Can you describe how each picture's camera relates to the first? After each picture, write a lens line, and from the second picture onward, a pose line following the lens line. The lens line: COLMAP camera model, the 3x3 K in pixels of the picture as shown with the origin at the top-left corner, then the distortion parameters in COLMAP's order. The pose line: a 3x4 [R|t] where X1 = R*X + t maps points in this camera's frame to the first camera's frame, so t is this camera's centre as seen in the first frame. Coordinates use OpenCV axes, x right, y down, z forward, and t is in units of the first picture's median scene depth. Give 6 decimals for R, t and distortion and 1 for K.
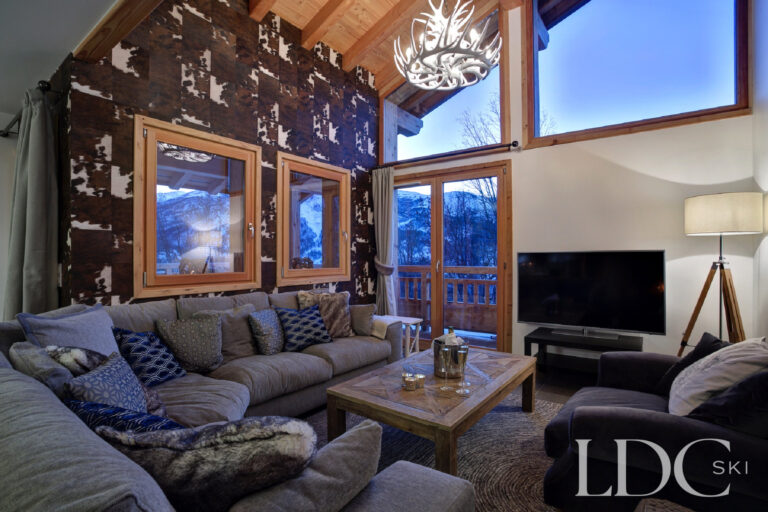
lens RADIAL K [[369.0, 0, 387.6], [0, 369.0, 254.0], [0, 0, 1]] dist [-0.032577, 0.000901]
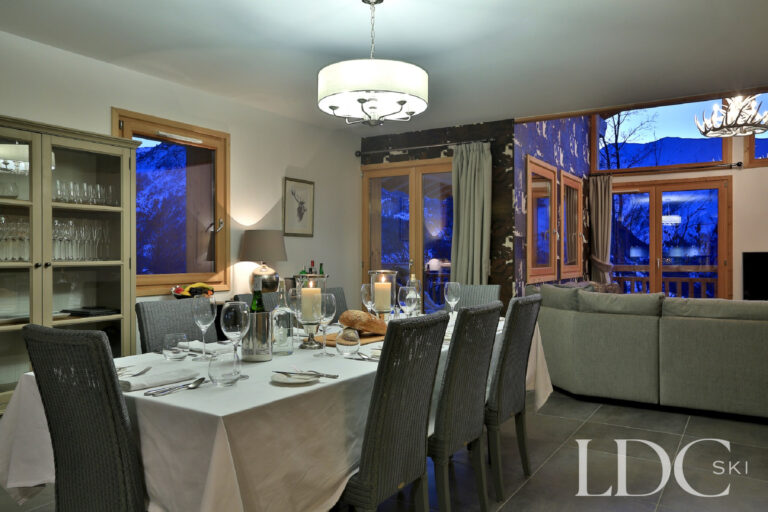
lens RADIAL K [[577.7, 0, 383.2], [0, 577.7, 253.8], [0, 0, 1]] dist [0.017767, 0.005306]
pose [[0.996018, 0.000998, 0.089148, -1.217454], [-0.001216, 0.999996, 0.002399, -0.001664], [-0.089146, -0.002498, 0.996015, -1.010865]]
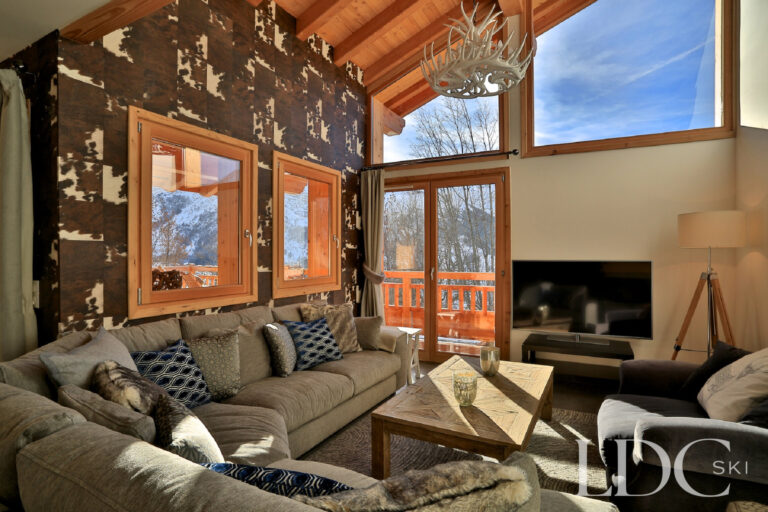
lens RADIAL K [[388.7, 0, 383.7], [0, 388.7, 254.3], [0, 0, 1]] dist [-0.027093, -0.000731]
pose [[0.989217, 0.000600, 0.146453, -0.192426], [-0.001478, 0.999982, 0.005884, -0.032101], [-0.146447, -0.006037, 0.989200, 0.006650]]
